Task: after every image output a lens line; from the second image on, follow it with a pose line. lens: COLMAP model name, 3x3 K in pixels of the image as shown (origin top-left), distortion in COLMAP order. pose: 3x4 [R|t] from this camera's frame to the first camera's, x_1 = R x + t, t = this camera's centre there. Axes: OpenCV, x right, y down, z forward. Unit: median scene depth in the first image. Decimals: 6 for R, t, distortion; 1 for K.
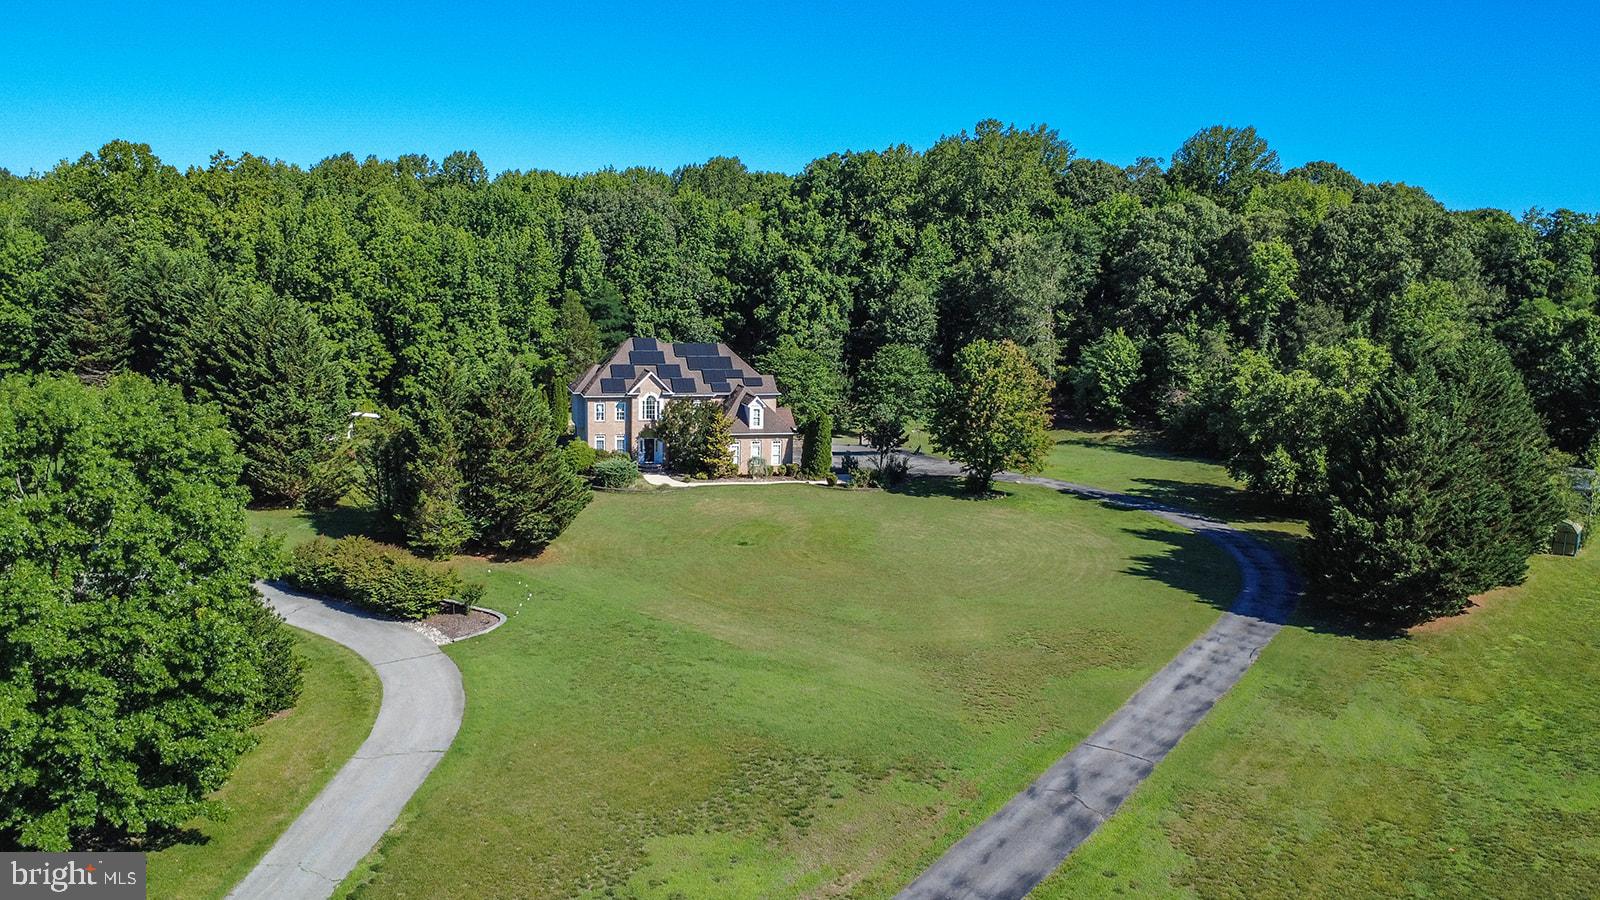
lens RADIAL K [[1209.2, 0, 803.6], [0, 1209.2, 447.9], [0, 0, 1]] dist [0.004655, -0.004313]
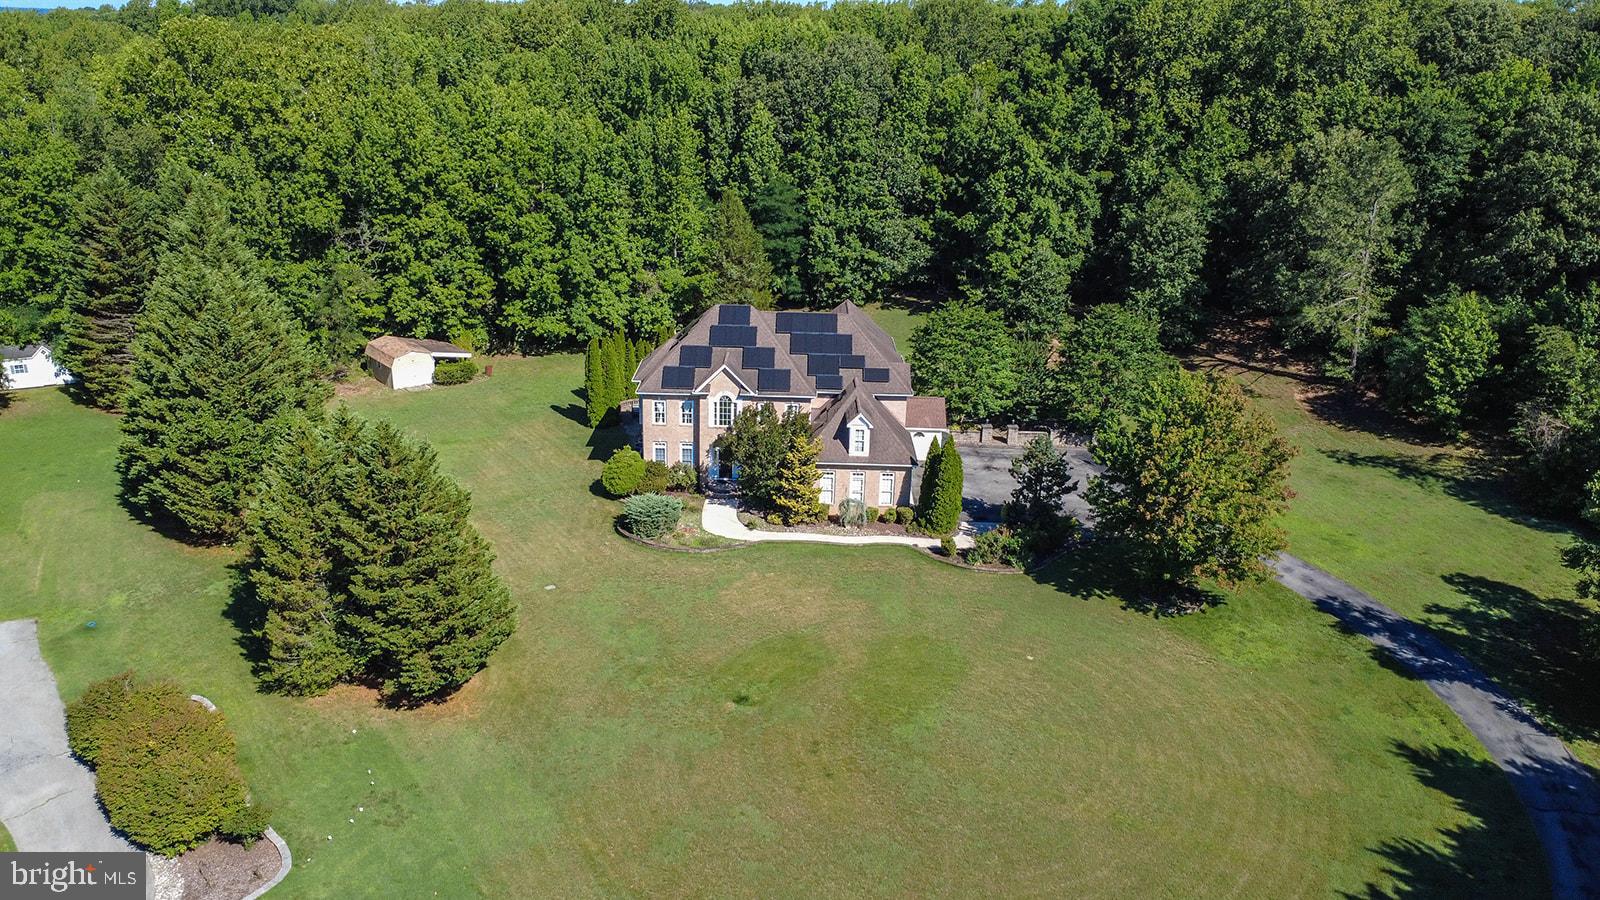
lens RADIAL K [[1209.2, 0, 799.9], [0, 1209.2, 453.5], [0, 0, 1]] dist [0.004655, -0.004313]
pose [[0.957403, 0.094847, -0.272734, 0.094510], [-0.045896, 0.982492, 0.180564, -0.111488], [0.285085, -0.160355, 0.944994, 0.241321]]
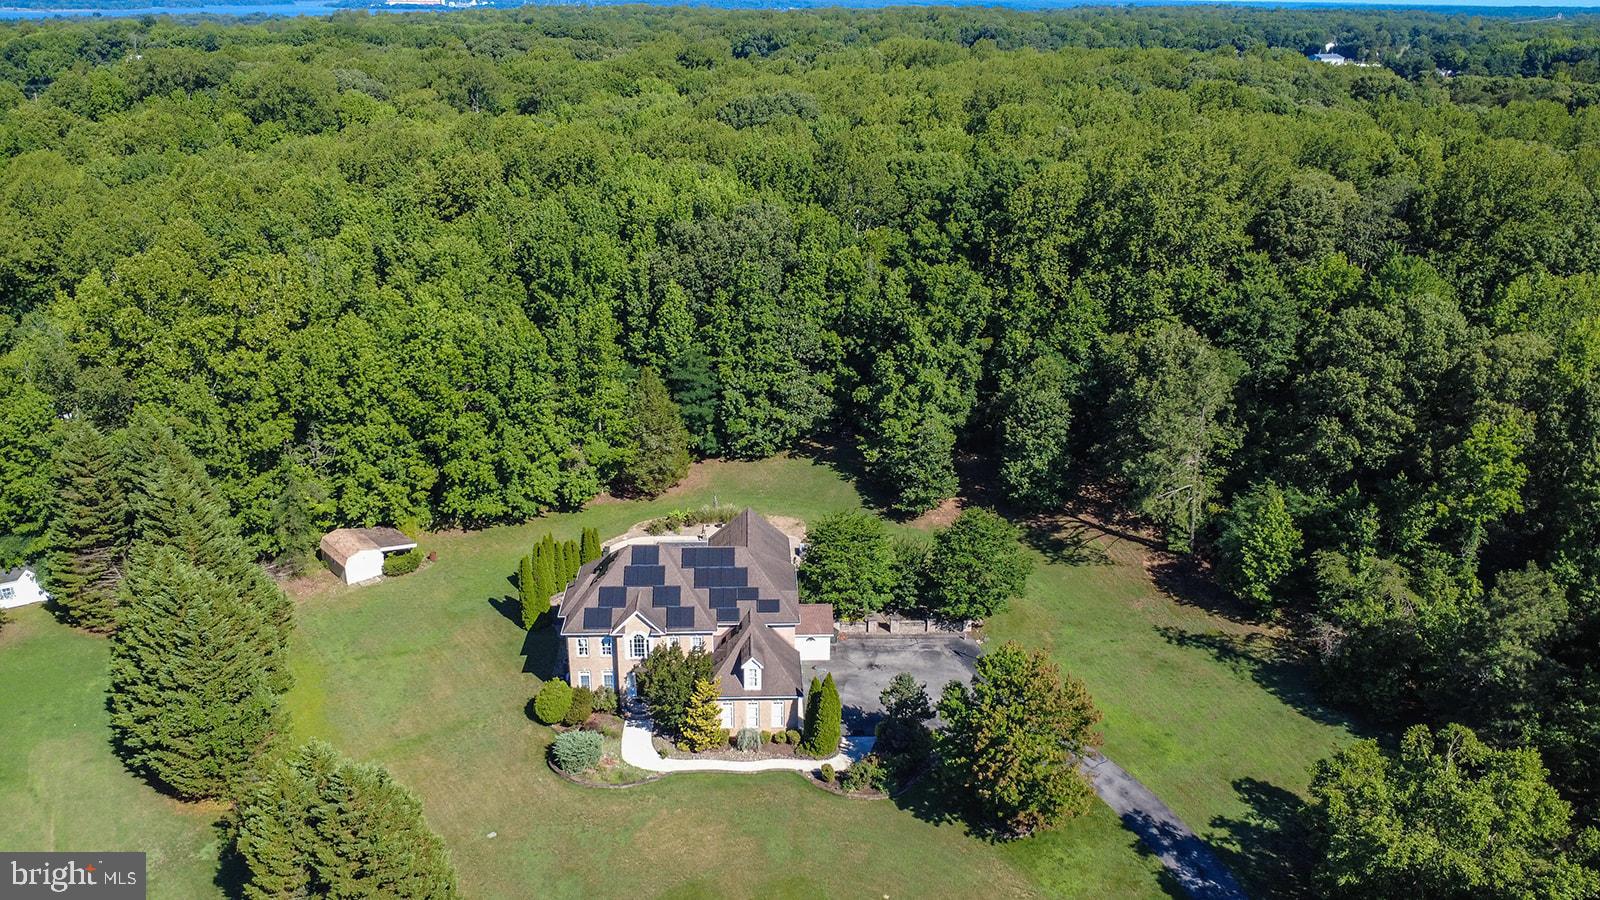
lens RADIAL K [[1209.2, 0, 801.4], [0, 1209.2, 456.6], [0, 0, 1]] dist [0.004655, -0.004313]
pose [[0.970057, 0.072360, -0.231848, 0.137143], [-0.022633, 0.977367, 0.210337, -0.271944], [0.241821, -0.198792, 0.949739, 0.183059]]
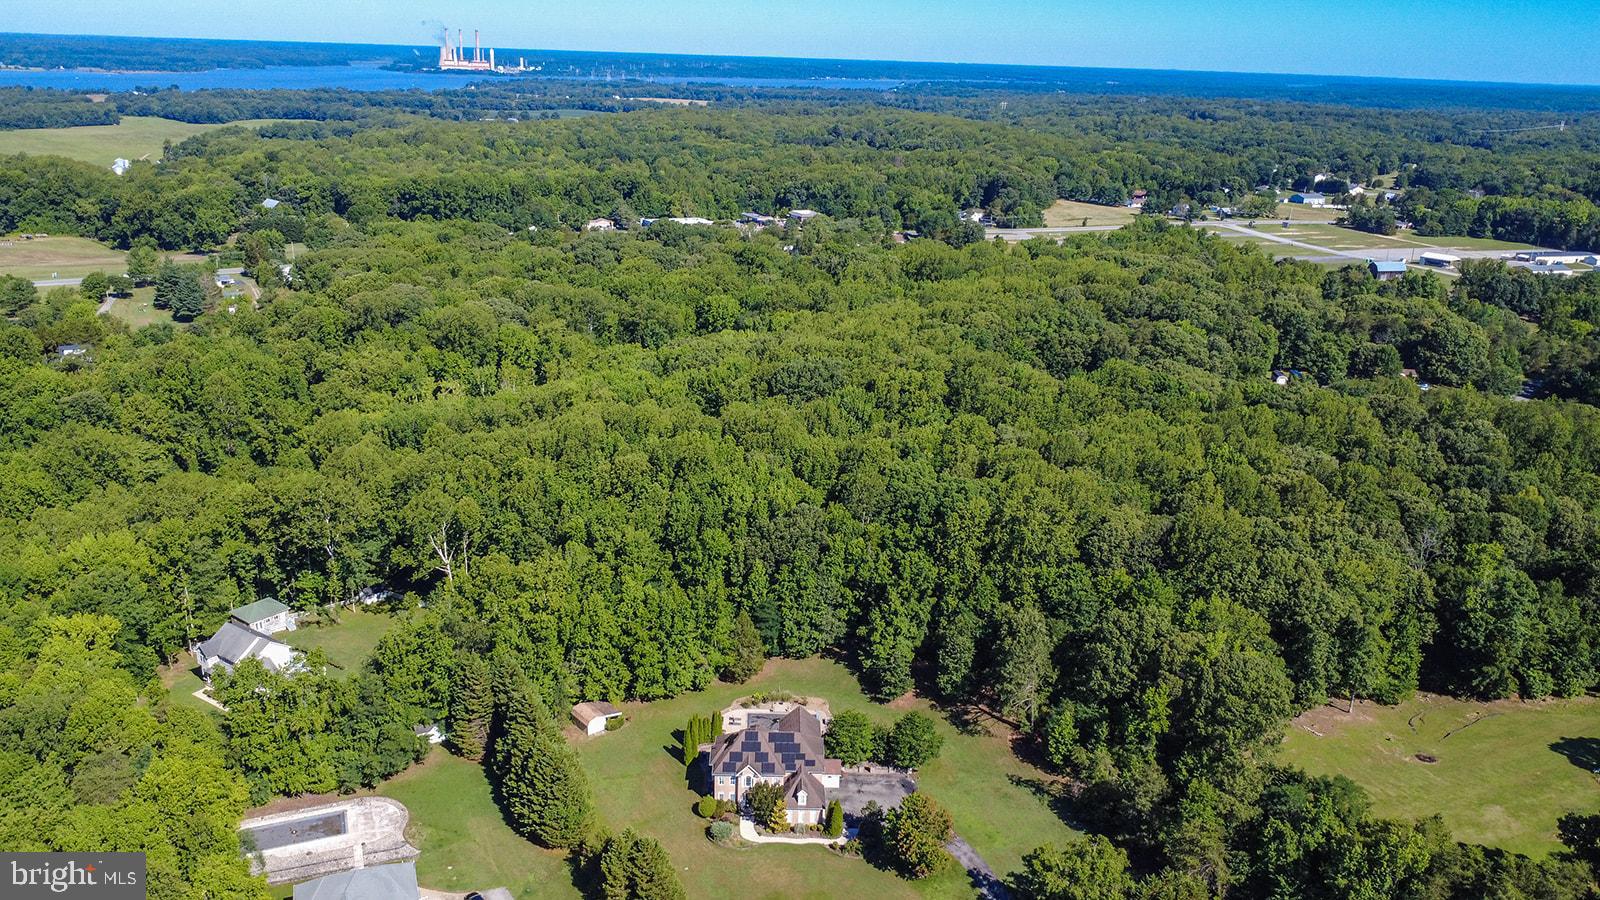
lens RADIAL K [[1209.2, 0, 800.8], [0, 1209.2, 460.7], [0, 0, 1]] dist [0.004655, -0.004313]
pose [[0.962678, 0.089805, -0.255315, 0.289725], [-0.046327, 0.984099, 0.171470, -0.642721], [0.266654, -0.153243, 0.951532, -0.499187]]
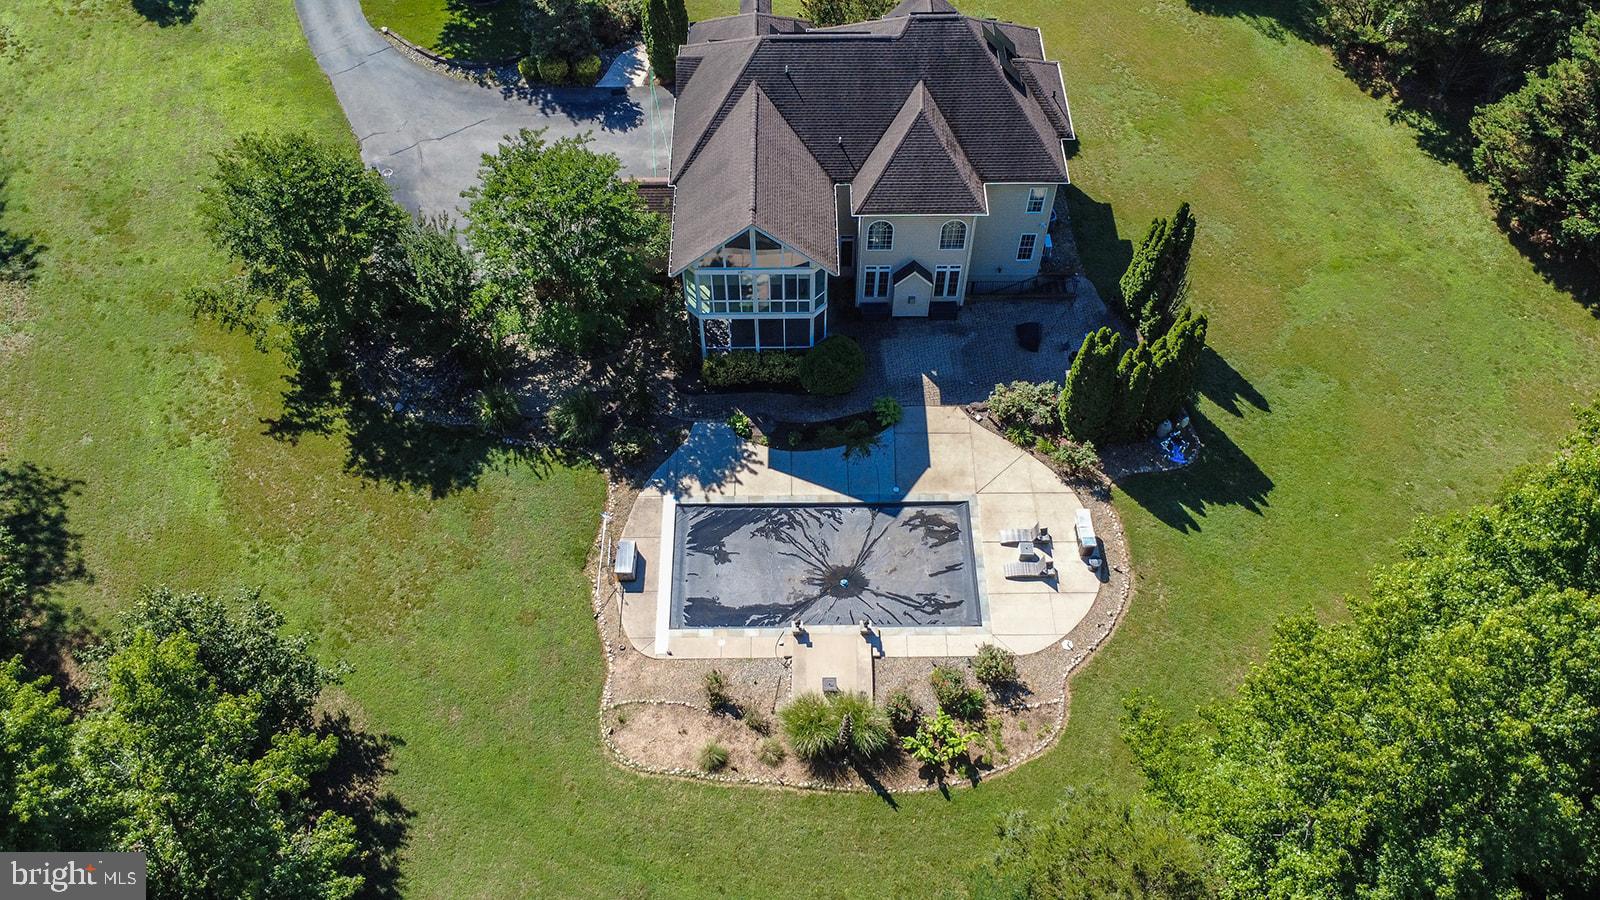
lens RADIAL K [[1209.2, 0, 797.1], [0, 1209.2, 447.8], [0, 0, 1]] dist [0.004655, -0.004313]
pose [[-0.960592, -0.235636, 0.147442, -0.156550], [0.027891, 0.446051, 0.894573, -0.367863], [-0.276560, 0.863432, -0.421901, 1.115925]]
